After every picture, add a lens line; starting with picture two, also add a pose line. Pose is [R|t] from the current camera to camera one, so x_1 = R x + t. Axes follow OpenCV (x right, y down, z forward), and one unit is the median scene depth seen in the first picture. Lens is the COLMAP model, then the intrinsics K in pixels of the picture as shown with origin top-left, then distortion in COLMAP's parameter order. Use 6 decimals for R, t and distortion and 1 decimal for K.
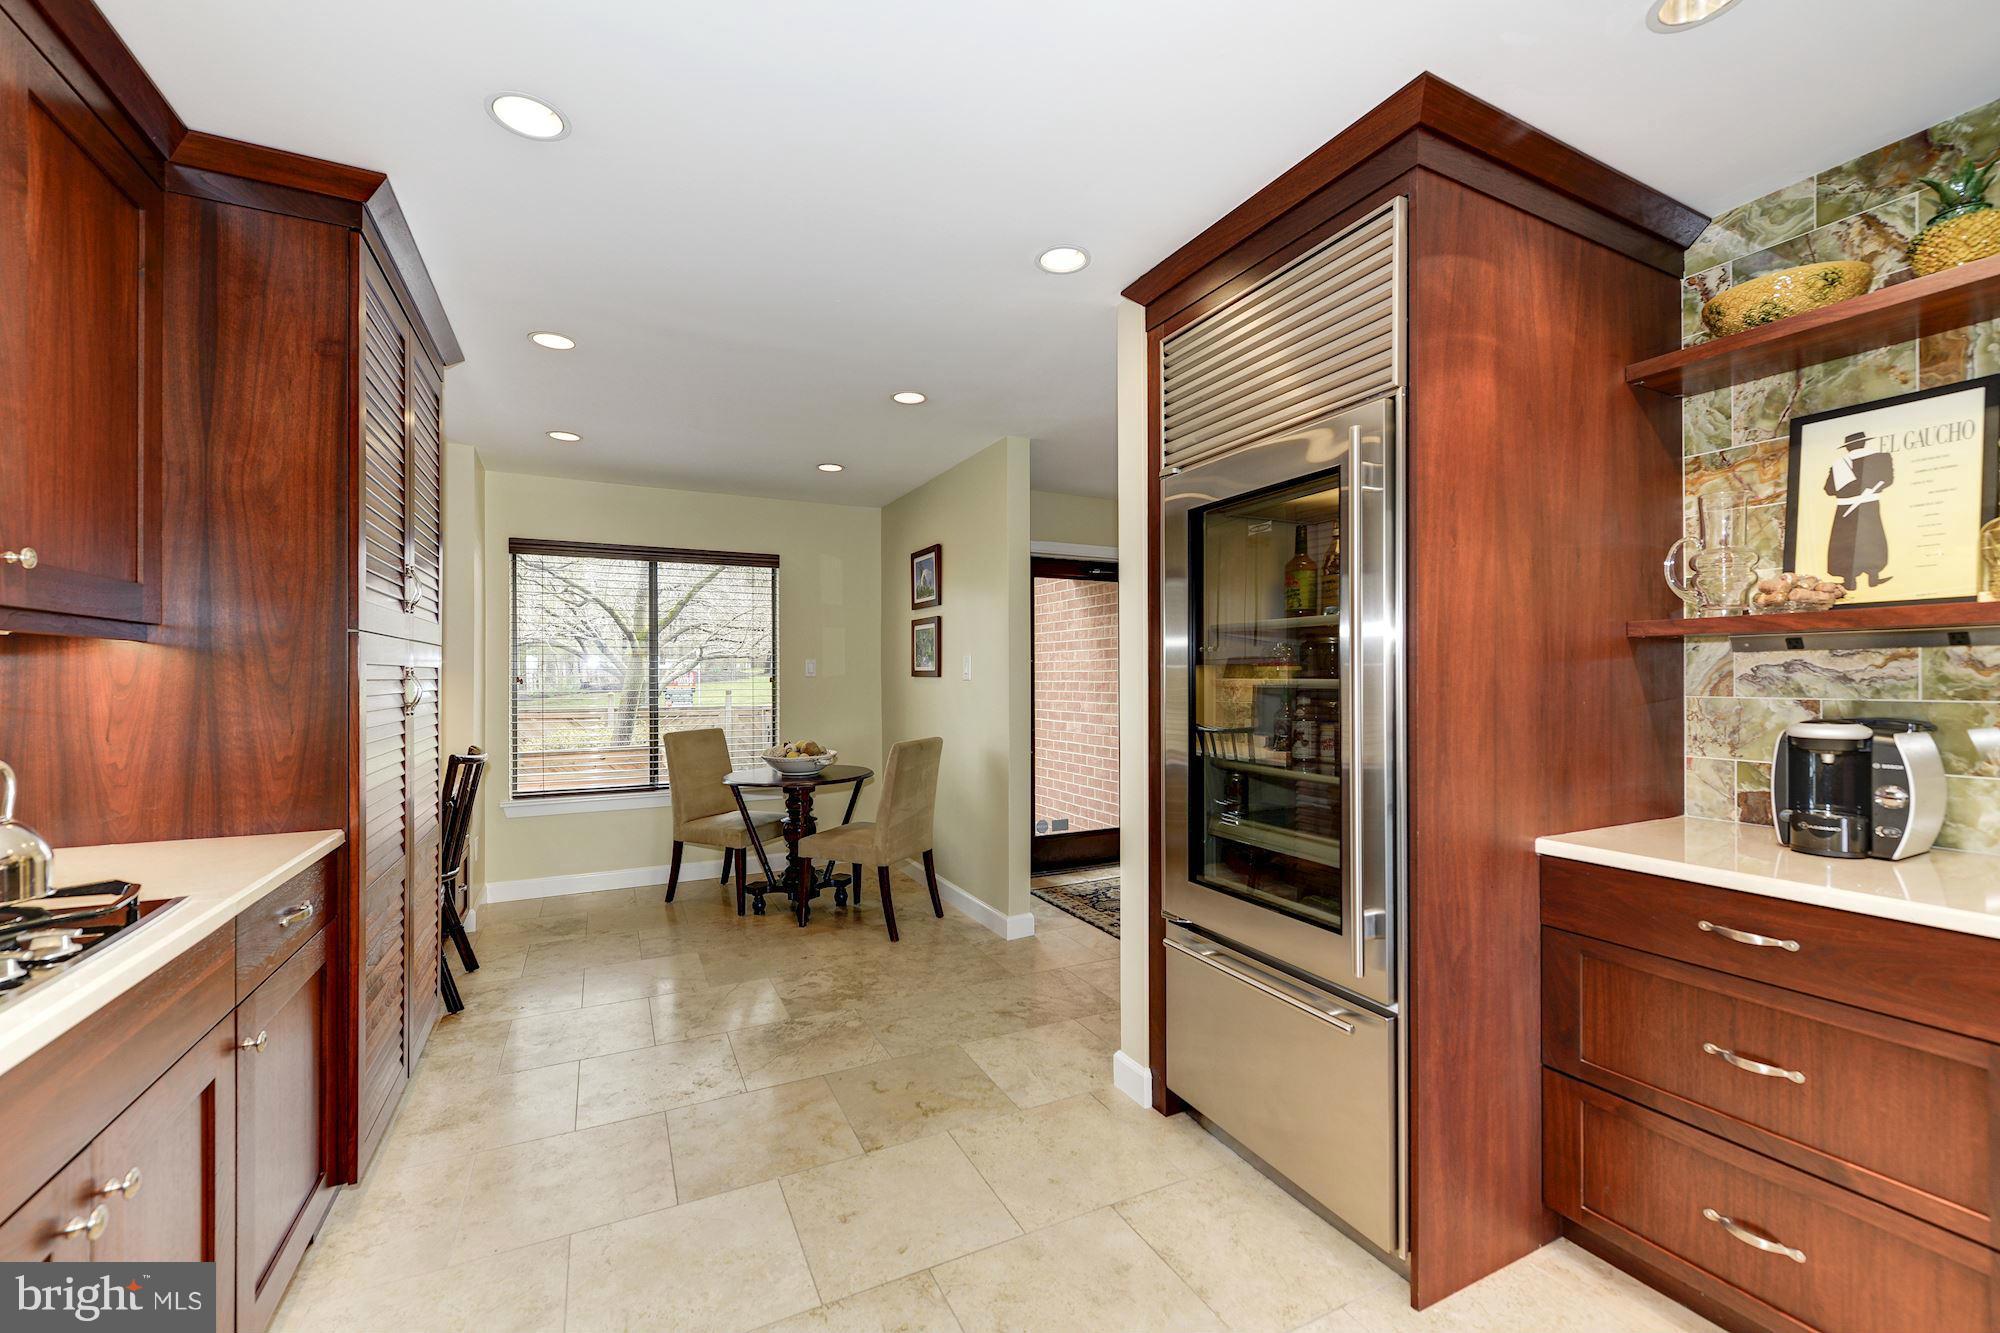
lens RADIAL K [[778.6, 0, 997.6], [0, 778.6, 677.5], [0, 0, 1]] dist [0.018748, -0.006679]
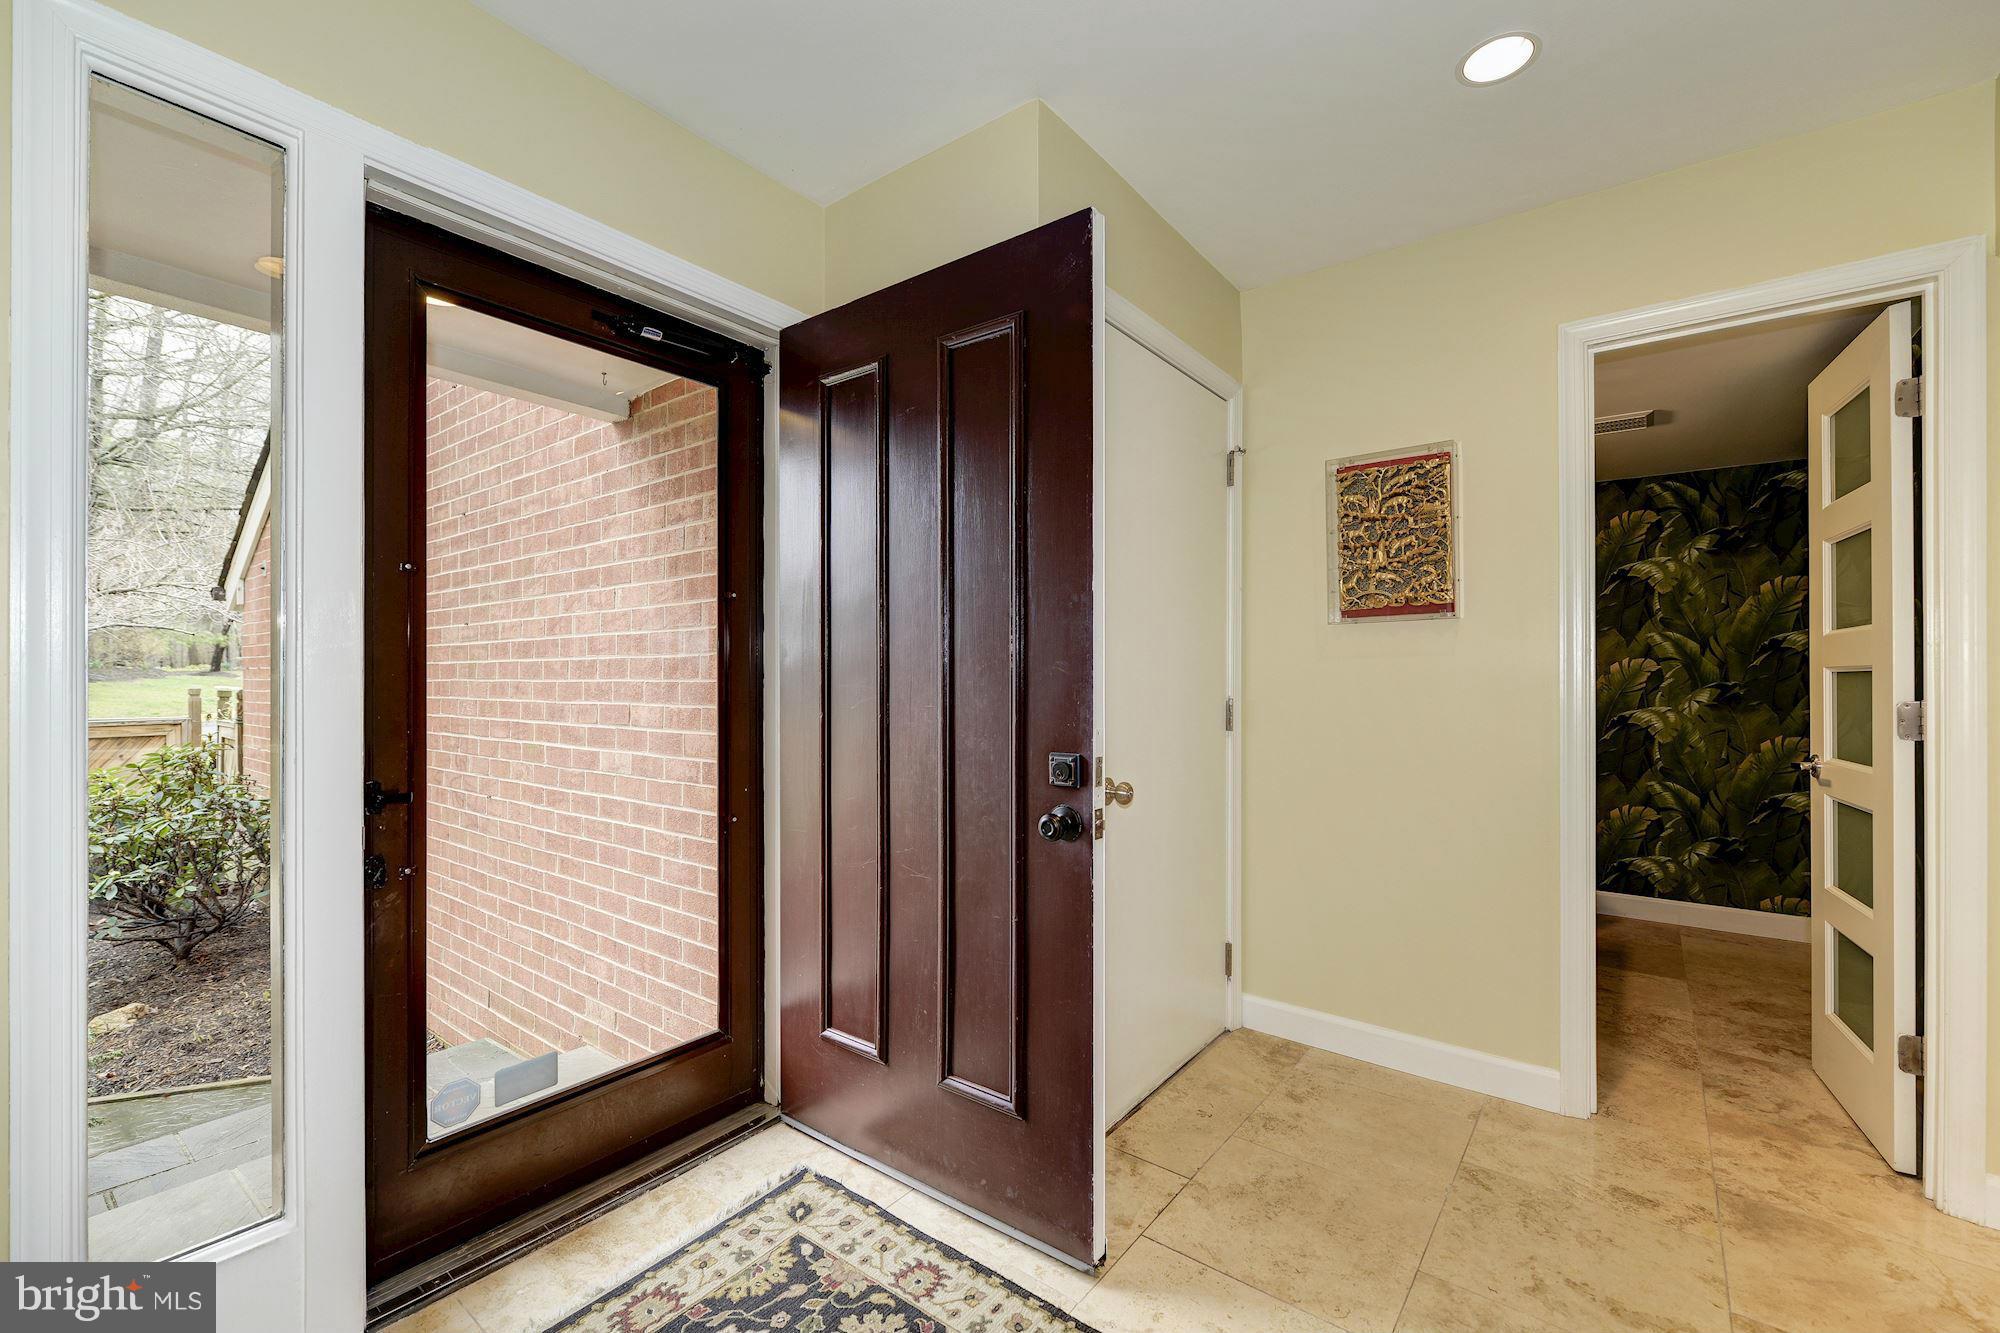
lens RADIAL K [[778.6, 0, 997.6], [0, 778.6, 677.5], [0, 0, 1]] dist [0.018748, -0.006679]
pose [[0.888632, 0.003427, 0.458607, 0.089120], [-0.002013, 0.999992, -0.003573, 0.017974], [-0.458616, 0.002252, 0.888632, 0.524307]]
